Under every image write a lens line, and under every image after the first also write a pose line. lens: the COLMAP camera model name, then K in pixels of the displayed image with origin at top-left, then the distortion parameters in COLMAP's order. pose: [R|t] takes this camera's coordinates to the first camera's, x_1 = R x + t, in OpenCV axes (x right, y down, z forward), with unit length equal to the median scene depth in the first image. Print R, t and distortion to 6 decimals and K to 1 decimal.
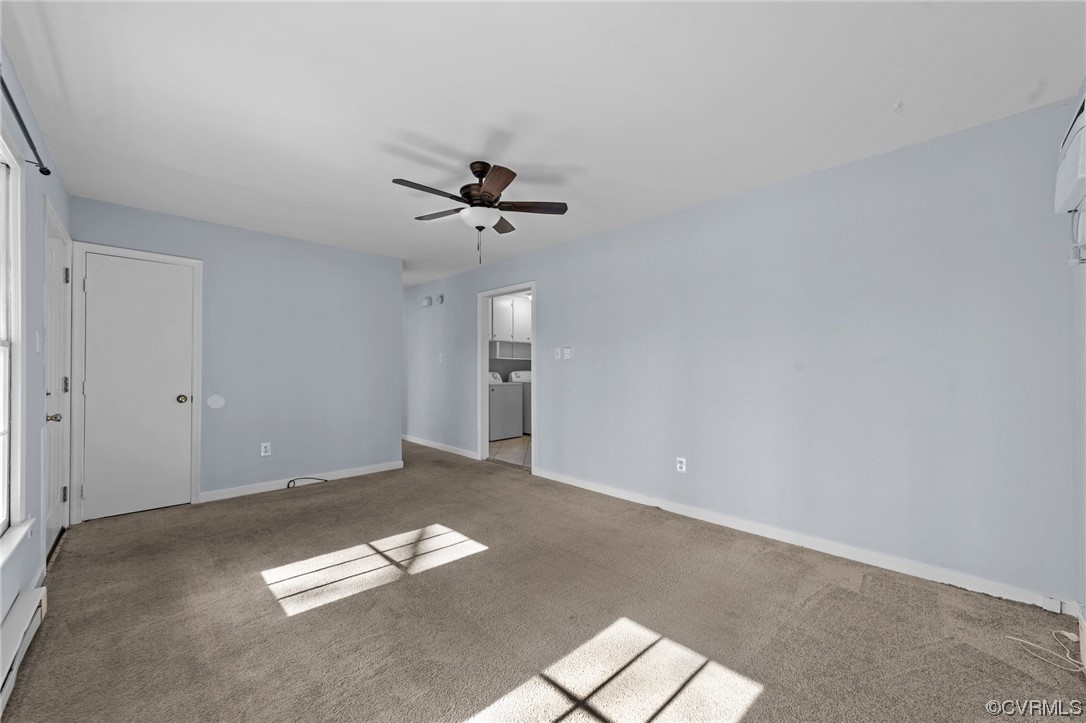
lens RADIAL K [[417.7, 0, 544.8], [0, 417.7, 366.3], [0, 0, 1]] dist [-0.000122, 0.000421]
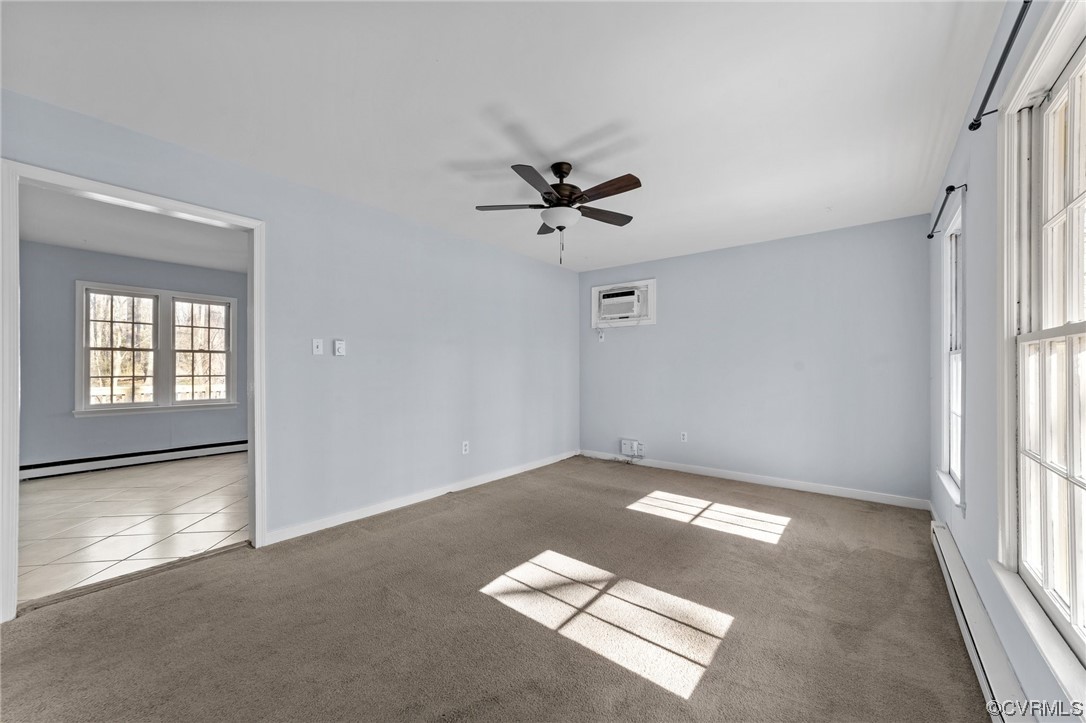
lens RADIAL K [[417.7, 0, 544.8], [0, 417.7, 366.3], [0, 0, 1]] dist [-0.000122, 0.000421]
pose [[-0.114758, 0.001408, 0.993393, -0.878362], [-0.006073, 0.999979, -0.002119, 0.001505], [-0.993375, -0.006276, -0.114747, 0.885247]]
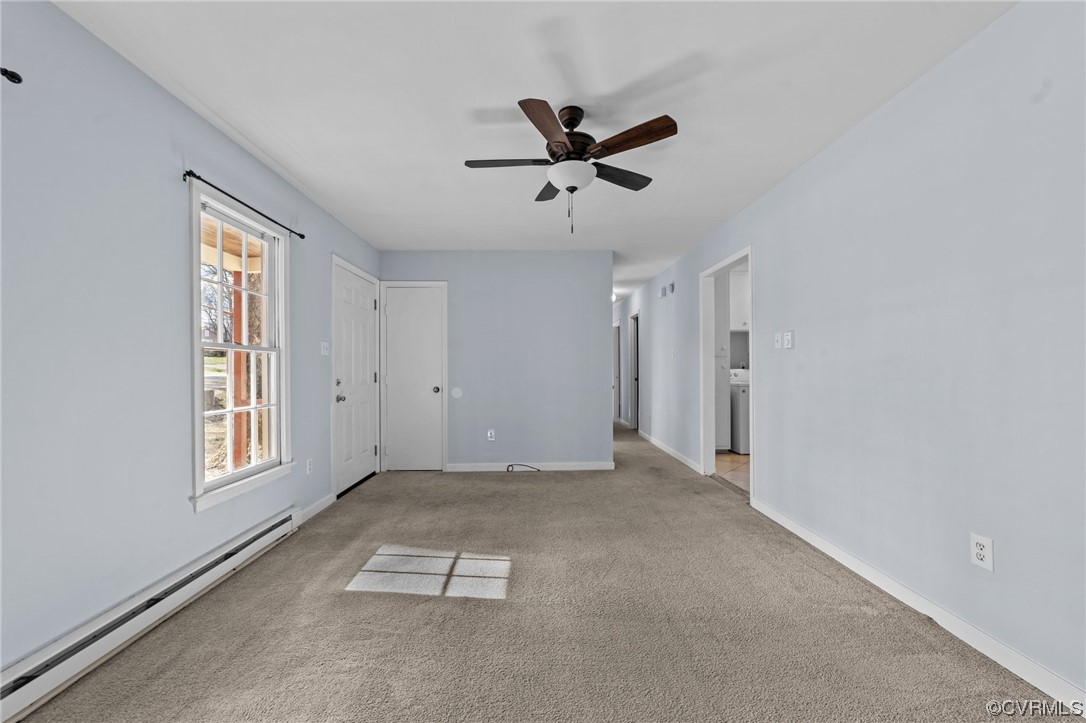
lens RADIAL K [[418.8, 0, 544.2], [0, 418.8, 367.6], [0, 0, 1]] dist [-0.026161, 0.016526]
pose [[0.731429, -0.007972, -0.681871, 0.276317], [0.009920, 0.999950, -0.001050, 0.014077], [0.681846, -0.005996, 0.731472, 0.280095]]
